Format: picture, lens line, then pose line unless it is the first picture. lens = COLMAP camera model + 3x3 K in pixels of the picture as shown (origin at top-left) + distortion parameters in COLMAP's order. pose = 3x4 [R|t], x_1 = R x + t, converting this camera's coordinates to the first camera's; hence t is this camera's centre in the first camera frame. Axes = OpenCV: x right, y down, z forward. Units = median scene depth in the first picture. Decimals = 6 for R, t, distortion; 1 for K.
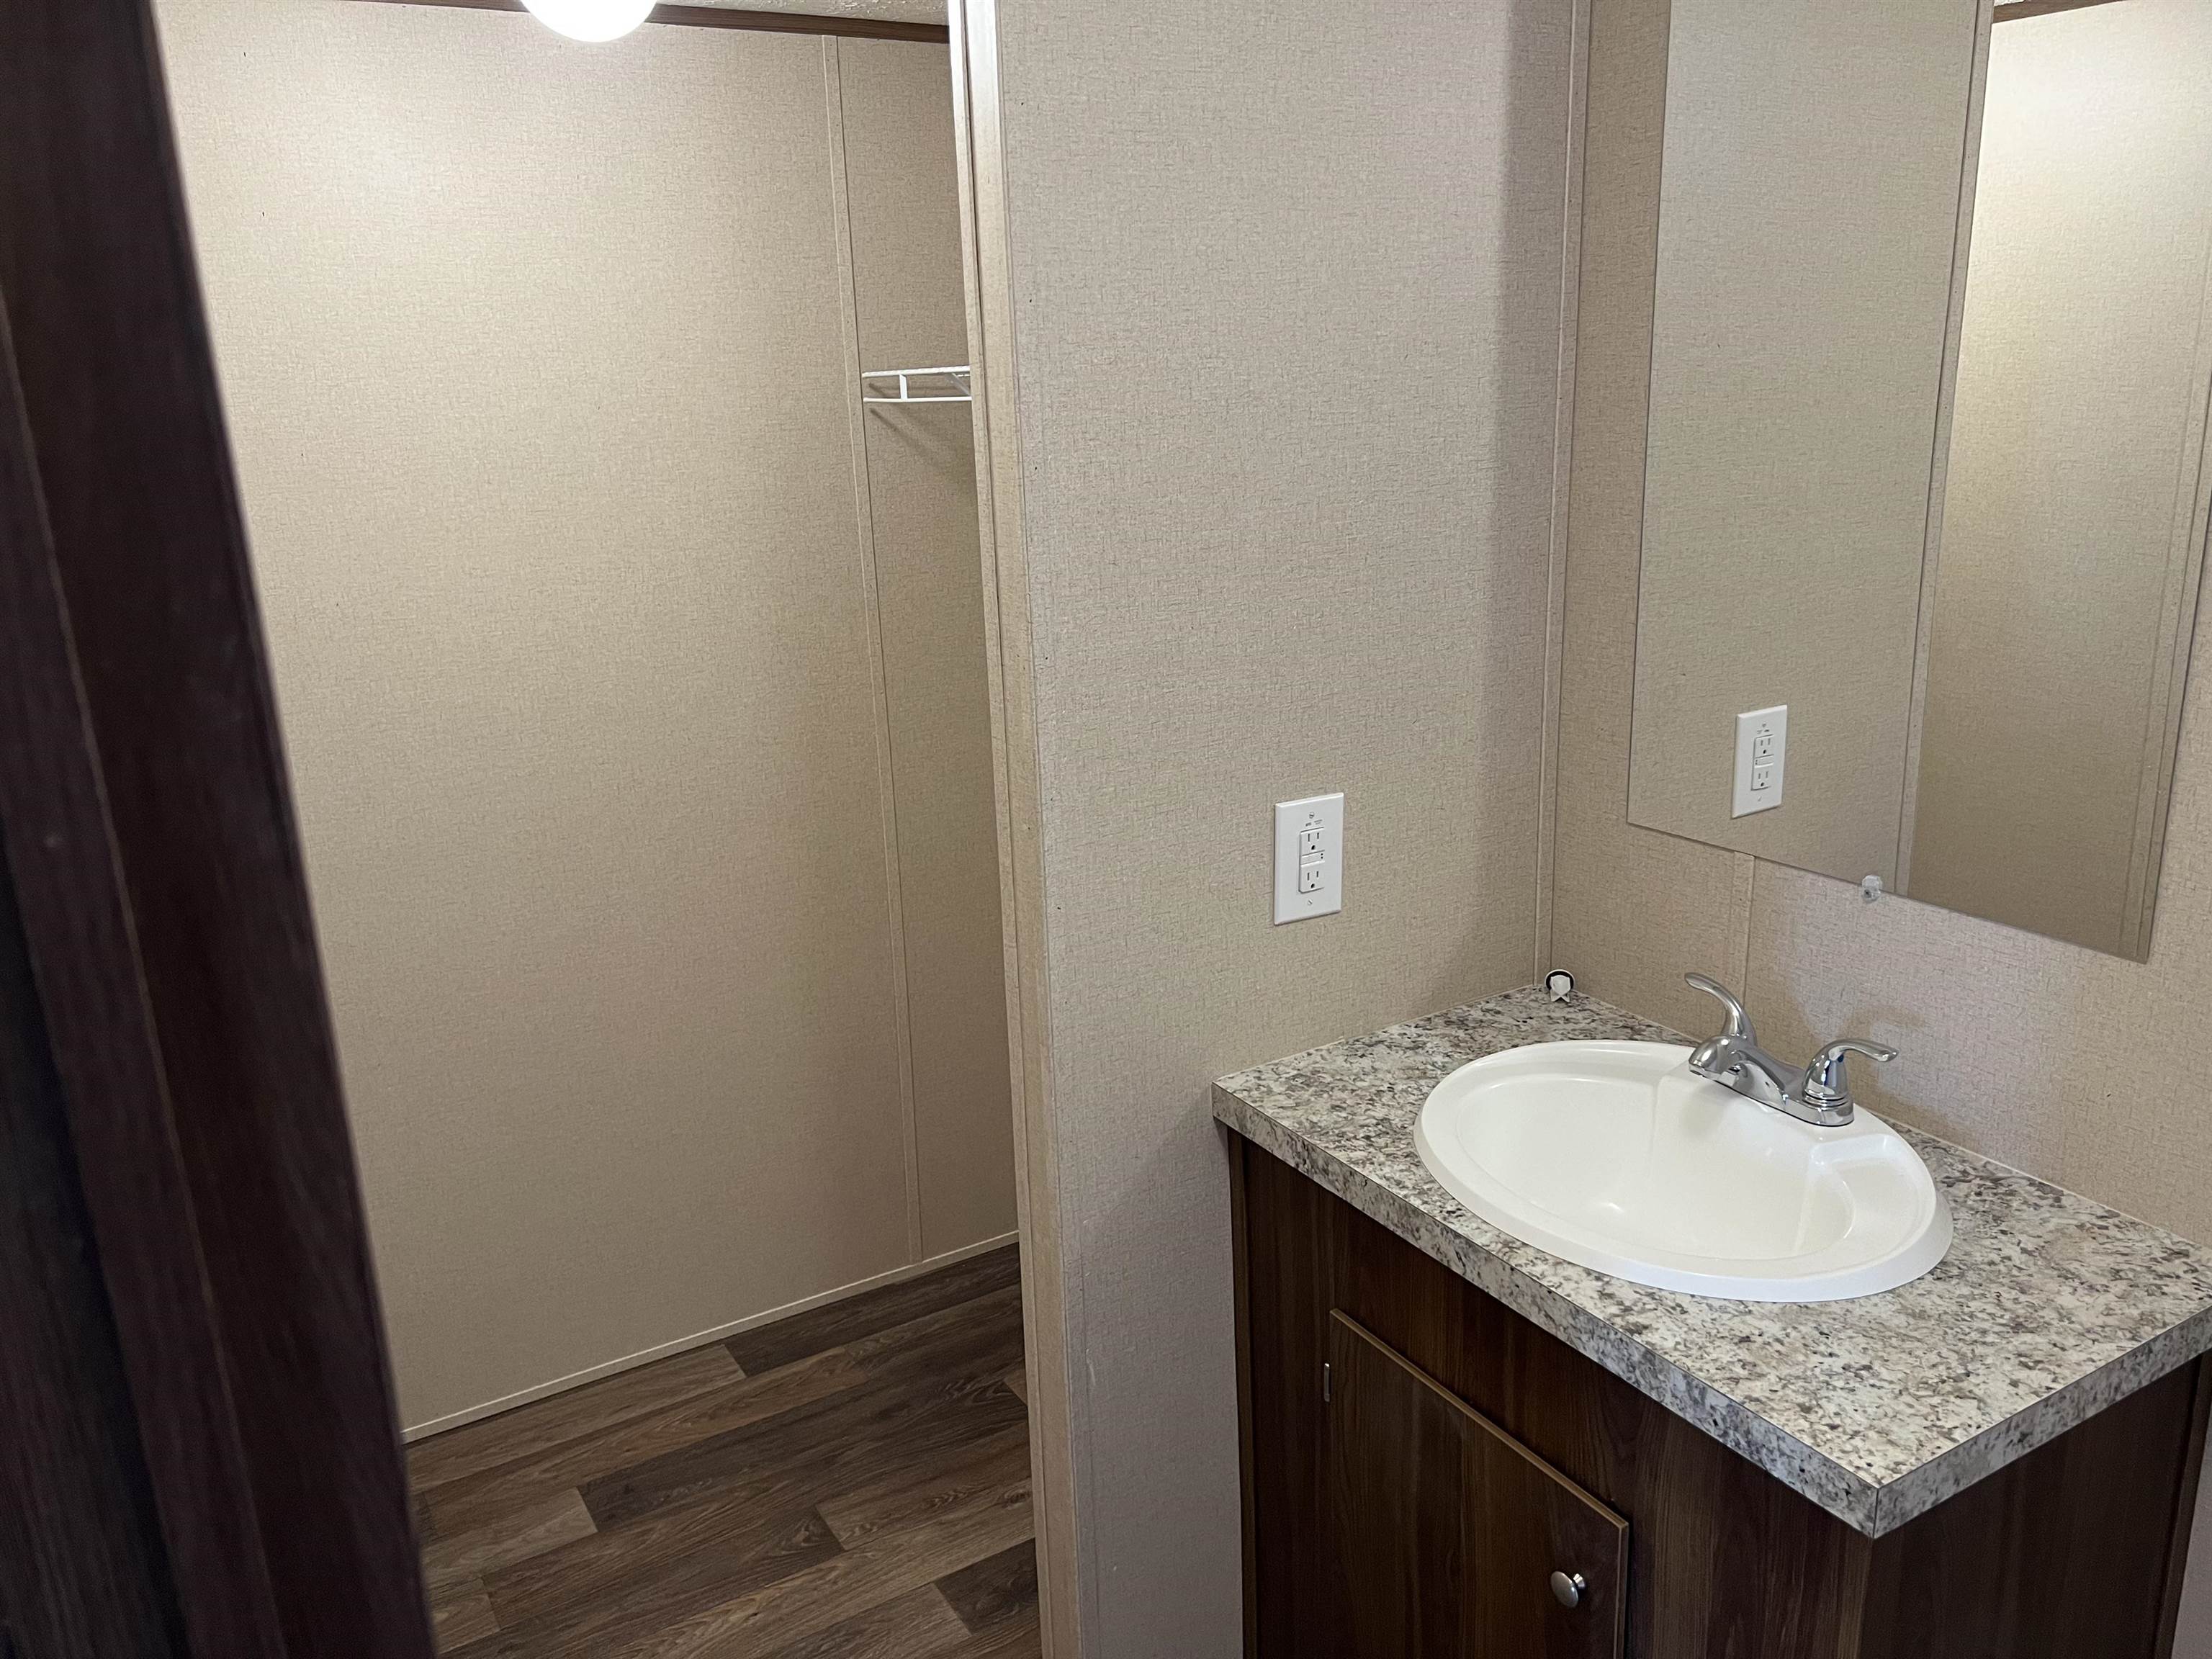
lens RADIAL K [[1645.0, 0, 1107.9], [0, 1645.0, 826.7], [0, 0, 1]] dist [-0.003008, 0.001394]
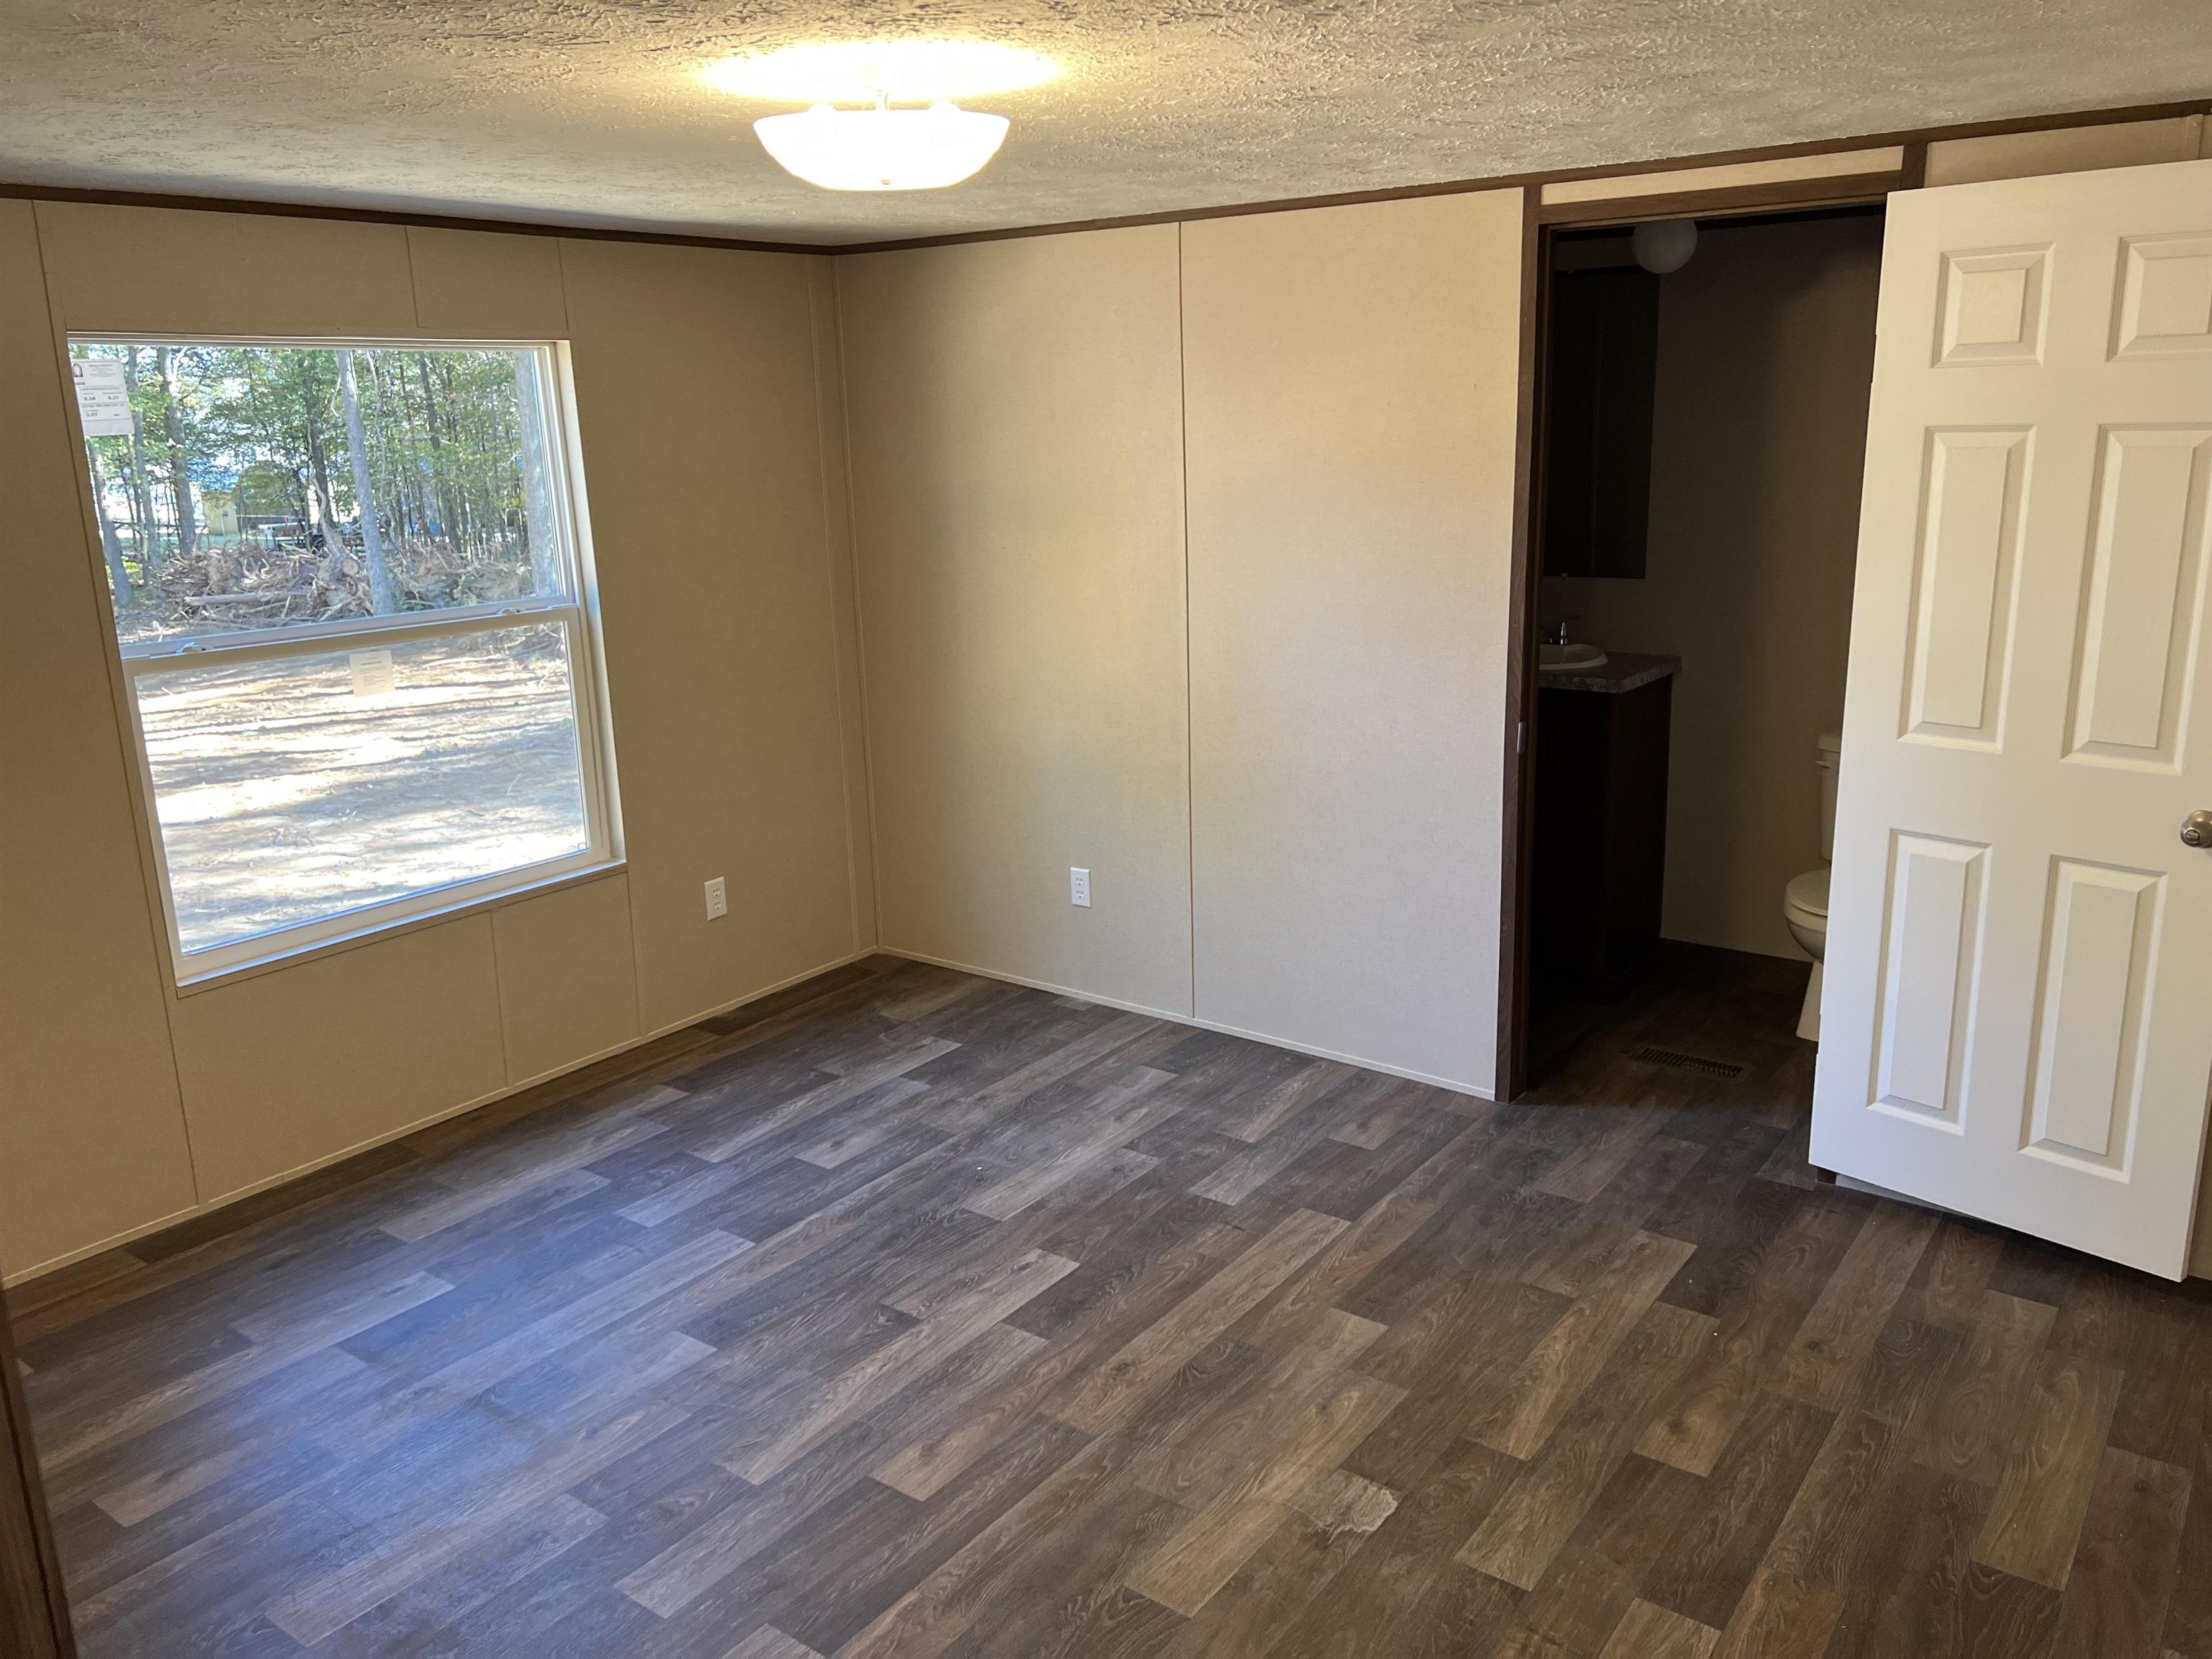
lens RADIAL K [[1645.0, 0, 1106.7], [0, 1645.0, 830.3], [0, 0, 1]] dist [-0.003008, 0.001394]
pose [[0.916647, -0.073477, 0.392885, -0.518699], [0.093702, 0.995069, -0.032520, 0.107646], [-0.388559, 0.066624, 0.919012, -0.299733]]
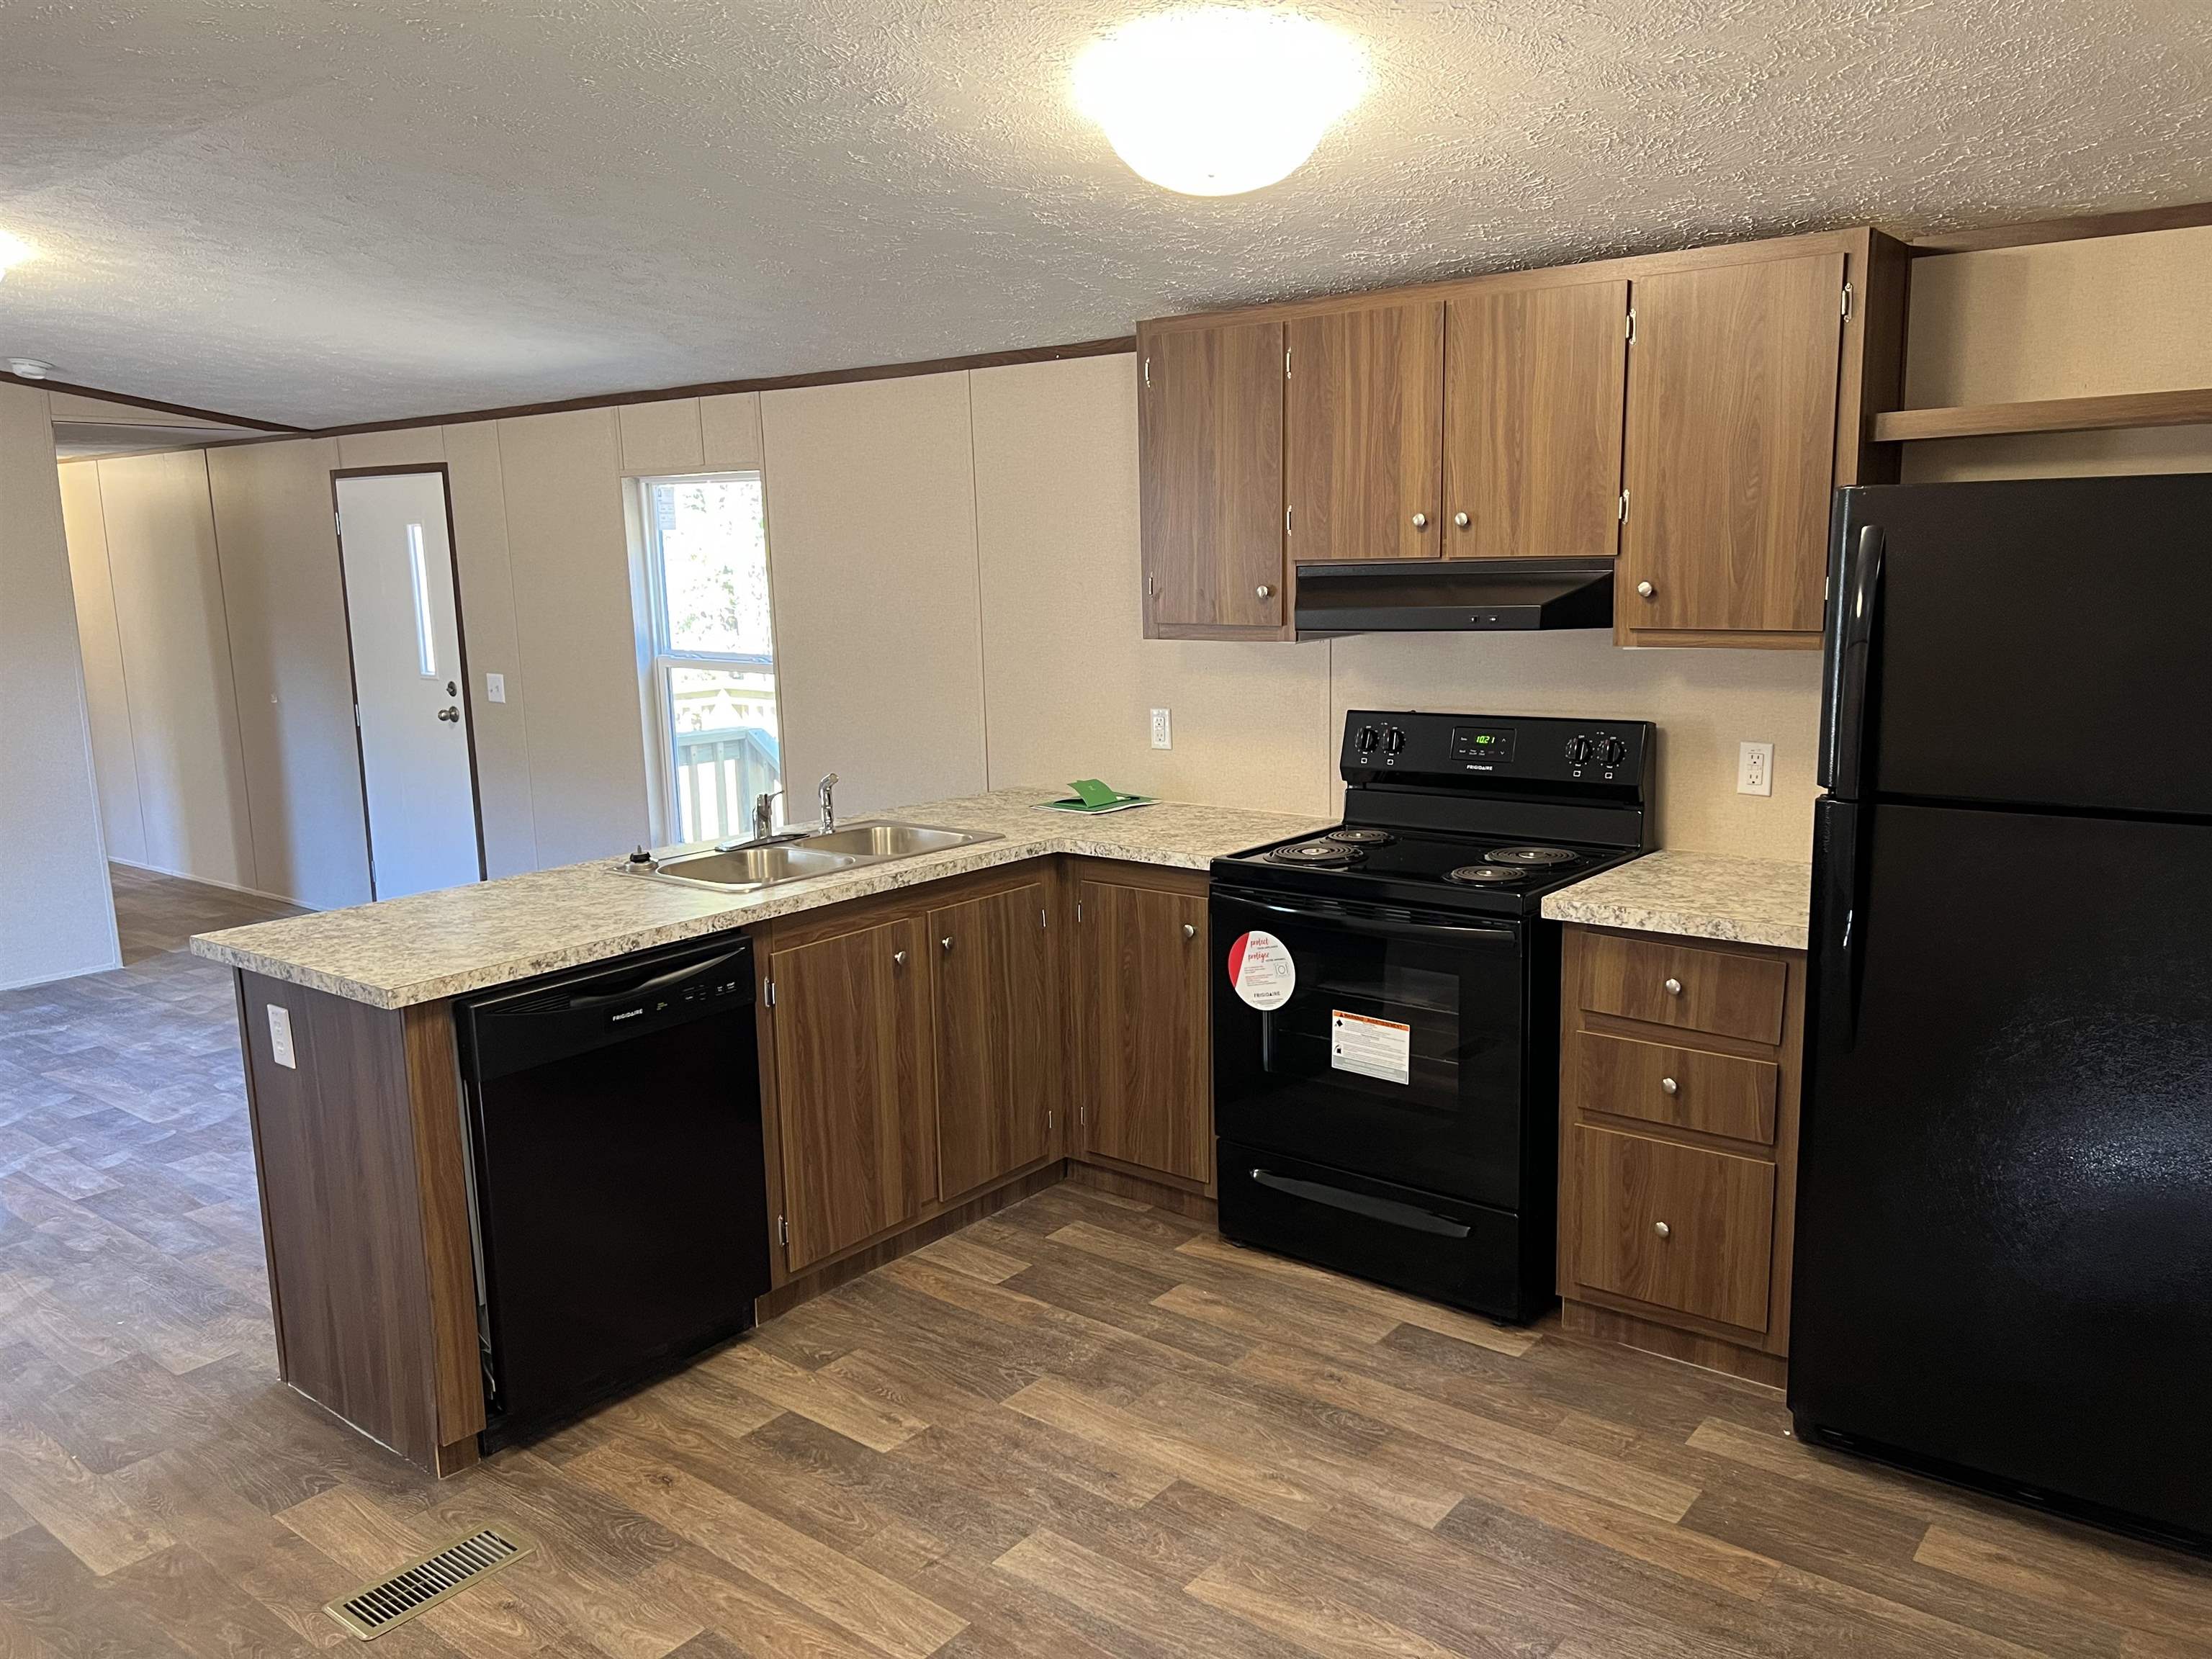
lens RADIAL K [[1645.0, 0, 1113.1], [0, 1645.0, 830.3], [0, 0, 1]] dist [-0.003008, 0.001394]
pose [[0.374202, 0.214178, -0.902275, 0.394251], [-0.251824, 0.959872, 0.123411, -0.086088], [0.892501, 0.181034, 0.413121, 0.193283]]
